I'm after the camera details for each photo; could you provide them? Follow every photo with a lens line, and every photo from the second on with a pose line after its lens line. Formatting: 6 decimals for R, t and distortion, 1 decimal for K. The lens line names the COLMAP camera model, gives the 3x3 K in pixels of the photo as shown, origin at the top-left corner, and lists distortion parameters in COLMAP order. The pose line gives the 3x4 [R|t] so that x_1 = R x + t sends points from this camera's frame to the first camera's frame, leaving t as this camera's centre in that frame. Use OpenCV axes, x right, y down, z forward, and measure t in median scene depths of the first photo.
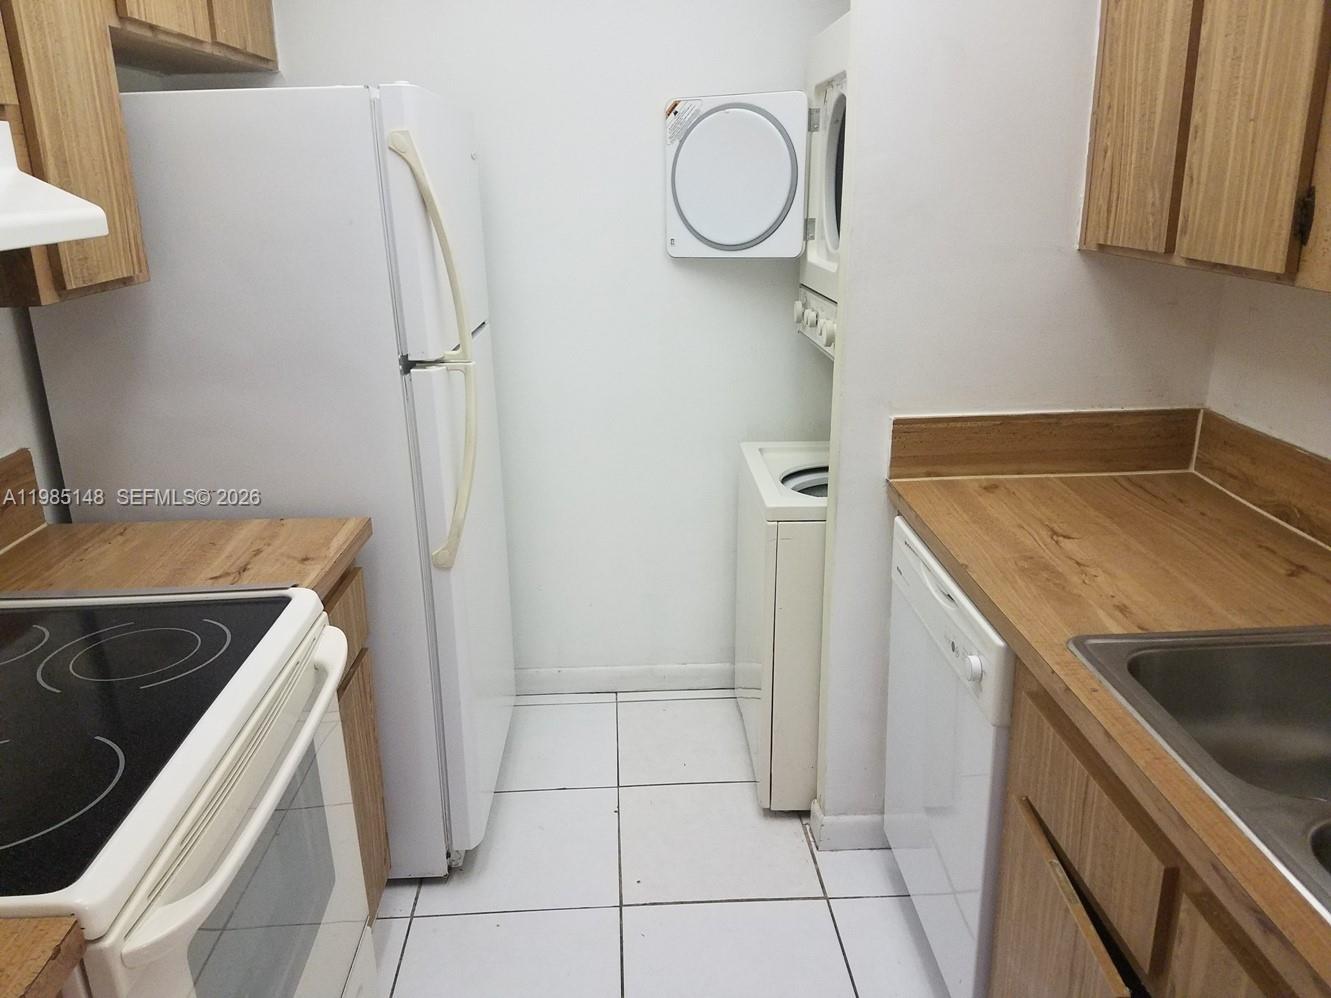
lens RADIAL K [[1018.7, 0, 660.3], [0, 1018.7, 542.2], [0, 0, 1]] dist [0.144125, -0.216969]
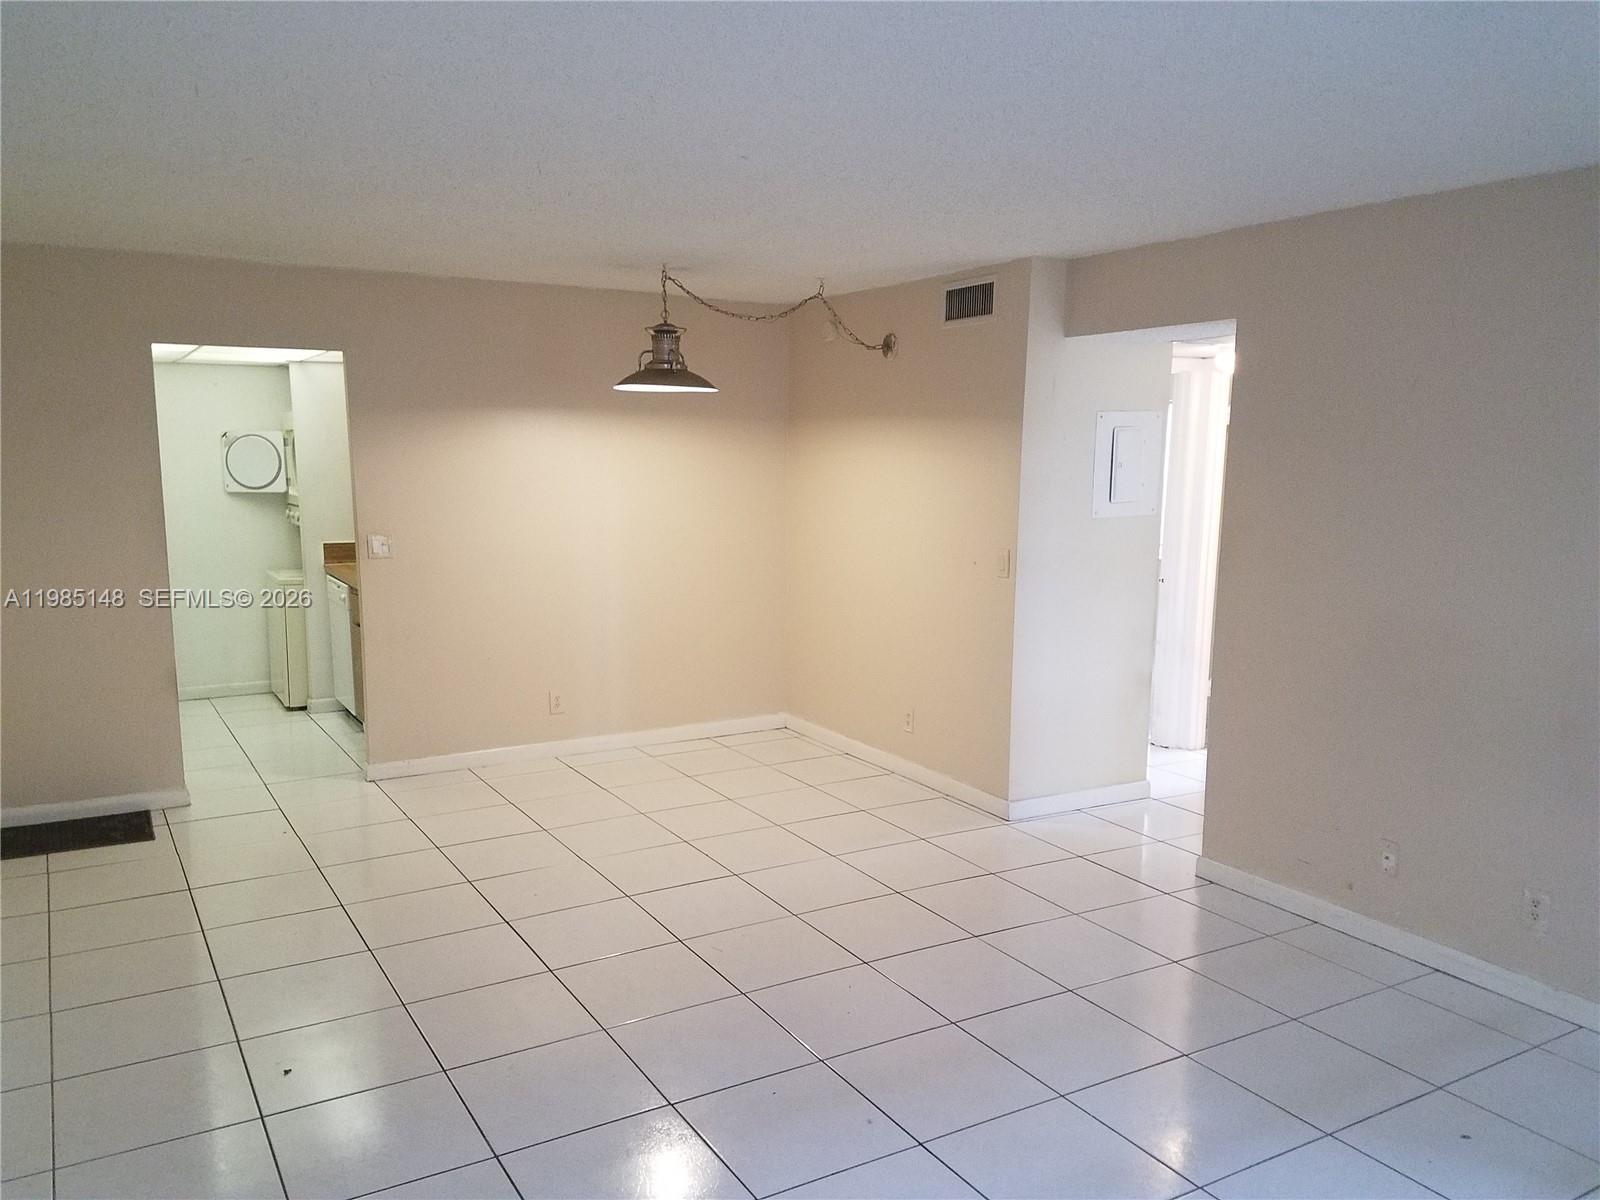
lens RADIAL K [[1211.0, 0, 800.1], [0, 1211.0, 657.1], [0, 0, 1]] dist [0.190078, -0.251538]
pose [[0.882708, -0.047786, 0.467486, -0.266260], [0.131881, 0.980027, -0.148841, 1.002676], [-0.451037, 0.193036, 0.871380, -2.915193]]
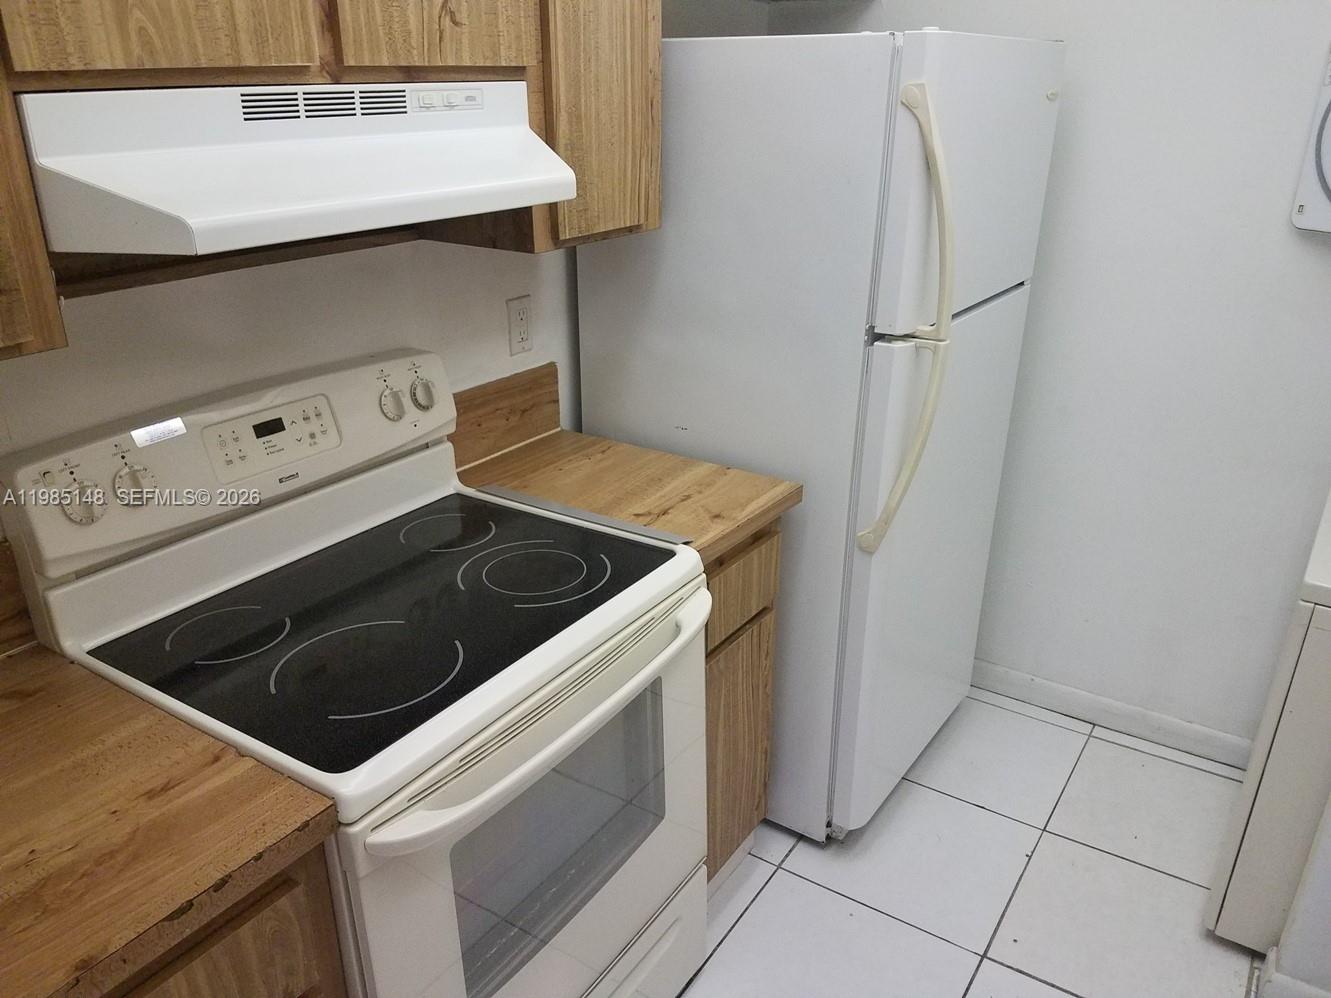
lens RADIAL K [[1018.7, 0, 660.3], [0, 1018.7, 542.2], [0, 0, 1]] dist [0.144125, -0.216969]
pose [[0.805345, 0.258956, -0.533255, 0.151976], [-0.209758, 0.965829, 0.152234, -0.095088], [0.554455, -0.010746, 0.832144, 0.108167]]
